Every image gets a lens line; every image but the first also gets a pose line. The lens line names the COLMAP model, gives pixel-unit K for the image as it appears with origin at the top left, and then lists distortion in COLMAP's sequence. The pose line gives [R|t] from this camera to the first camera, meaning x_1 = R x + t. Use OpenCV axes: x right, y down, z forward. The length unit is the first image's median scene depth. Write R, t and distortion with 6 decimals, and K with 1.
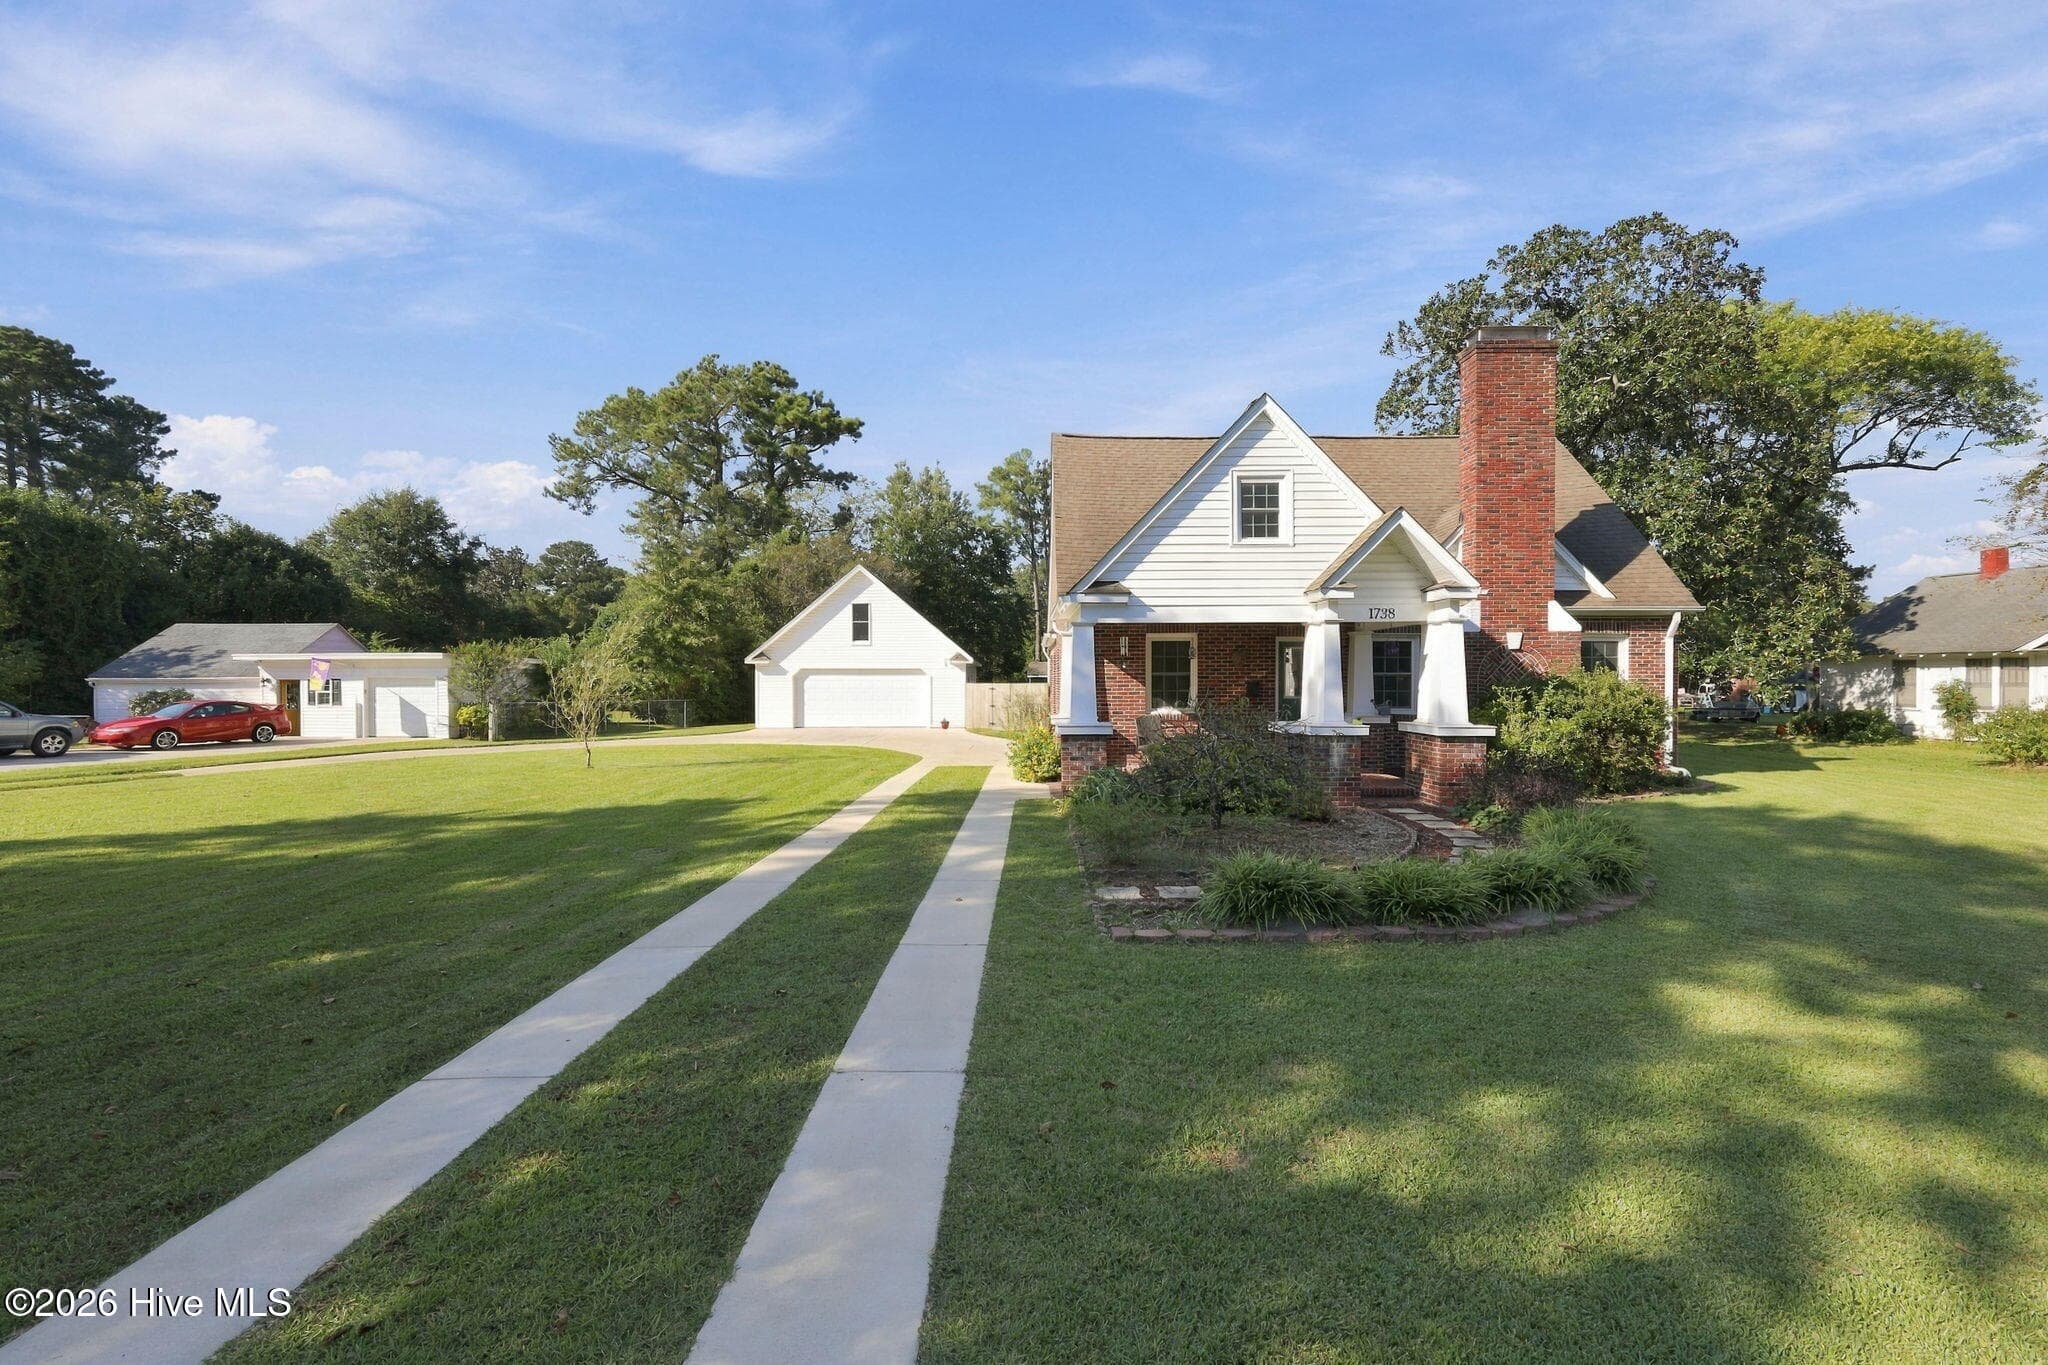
lens RADIAL K [[802.5, 0, 1011.6], [0, 802.5, 693.2], [0, 0, 1]] dist [0.001903, -0.000396]
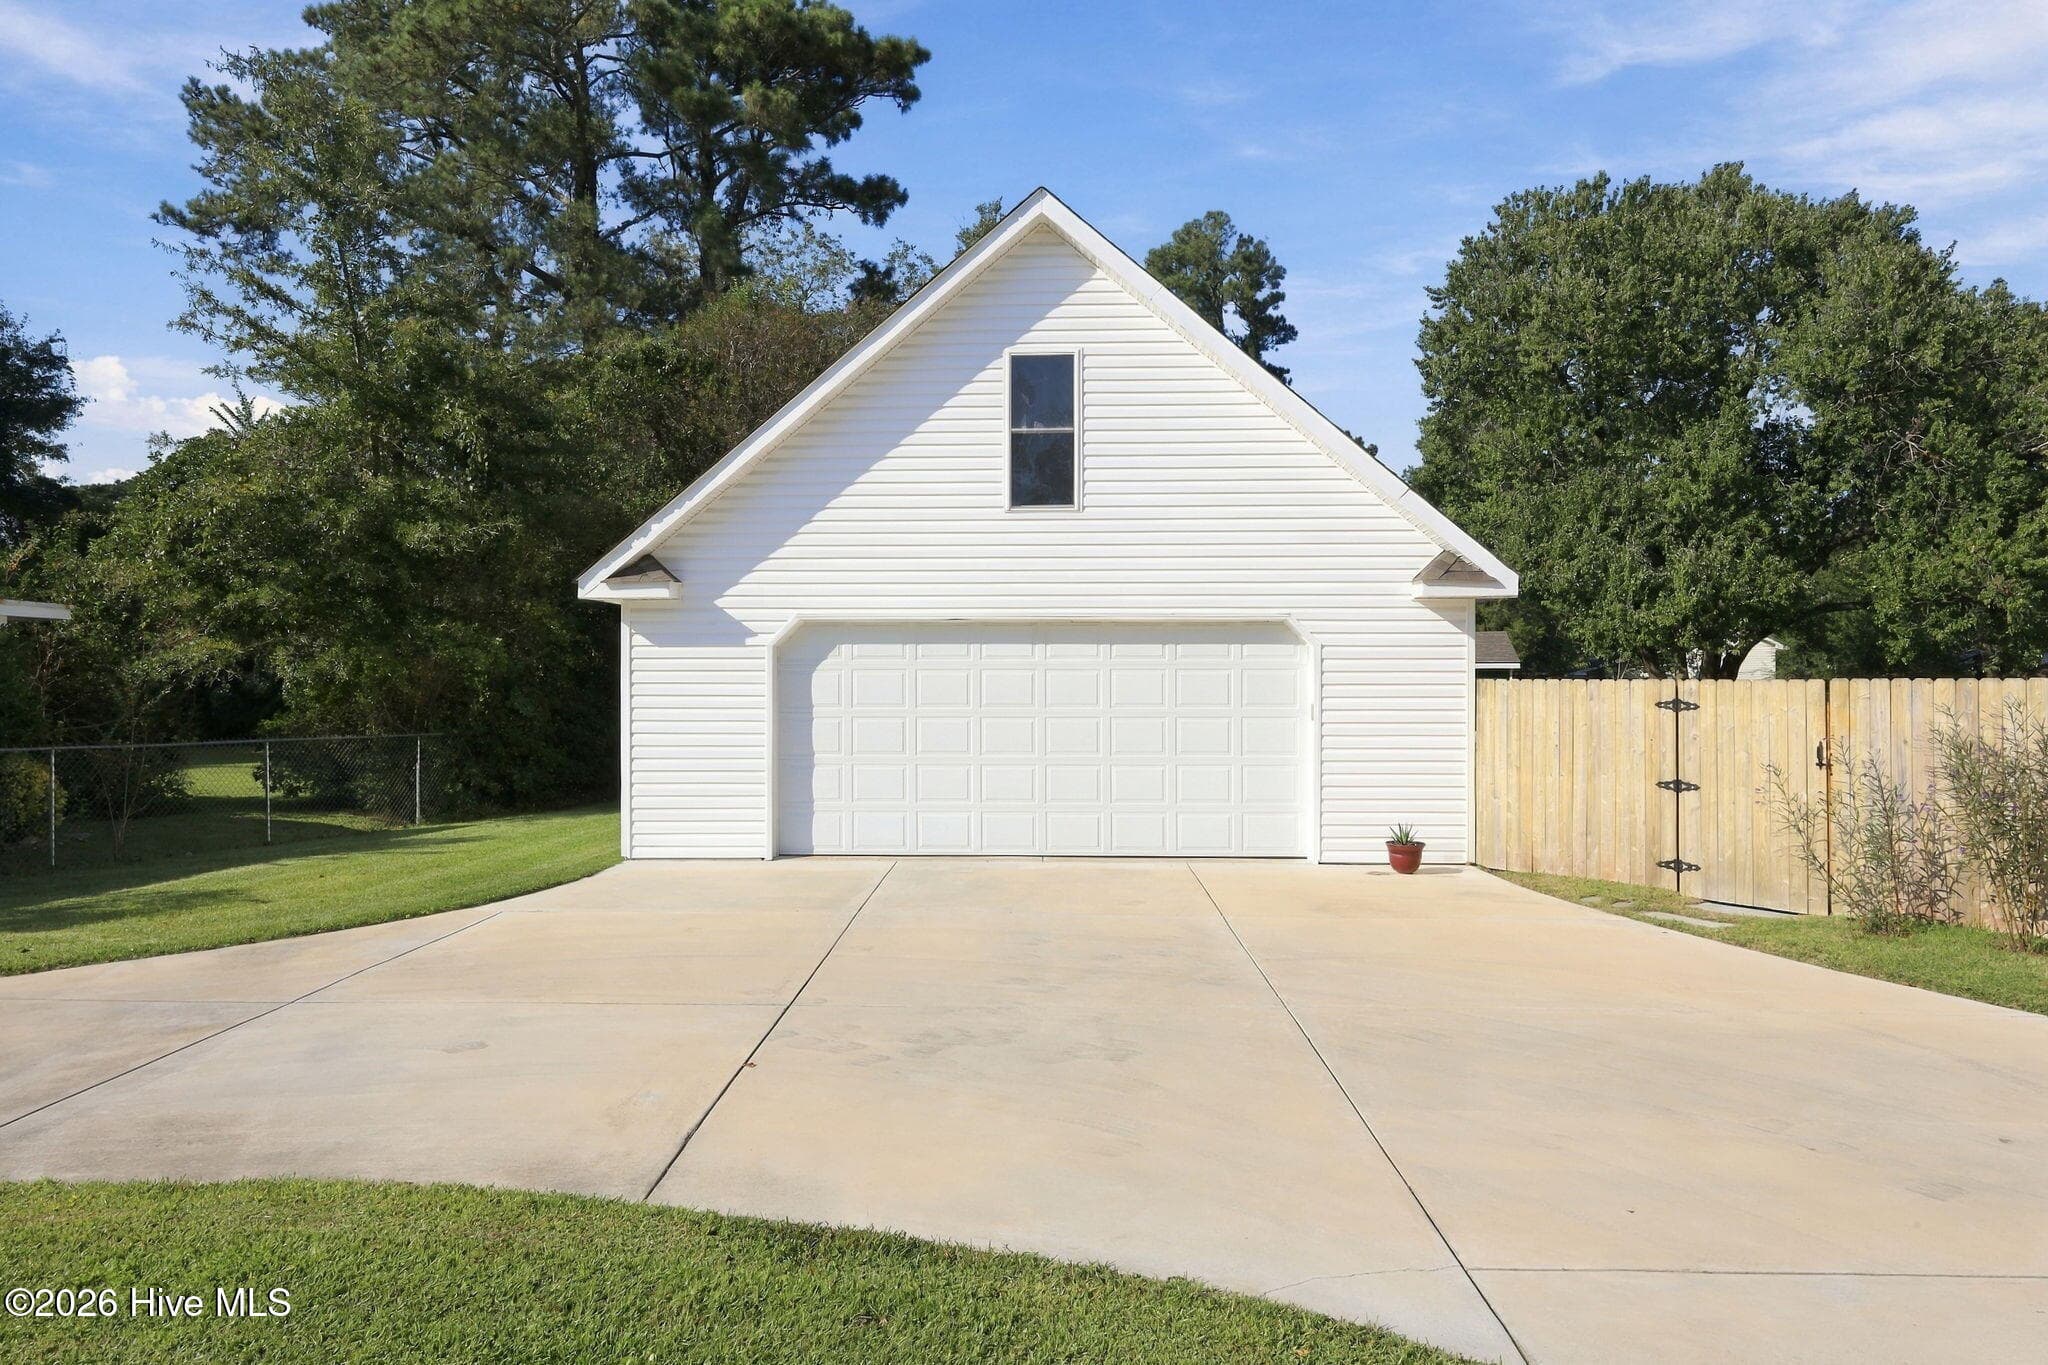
lens RADIAL K [[1320.4, 0, 1007.3], [0, 1320.4, 679.0], [0, 0, 1]] dist [-0.003271, 0.001340]
pose [[0.997471, 0.002983, -0.071010, -0.173486], [-0.004180, 0.999852, -0.016706, -0.005716], [0.070949, 0.016961, 0.997336, 0.609425]]
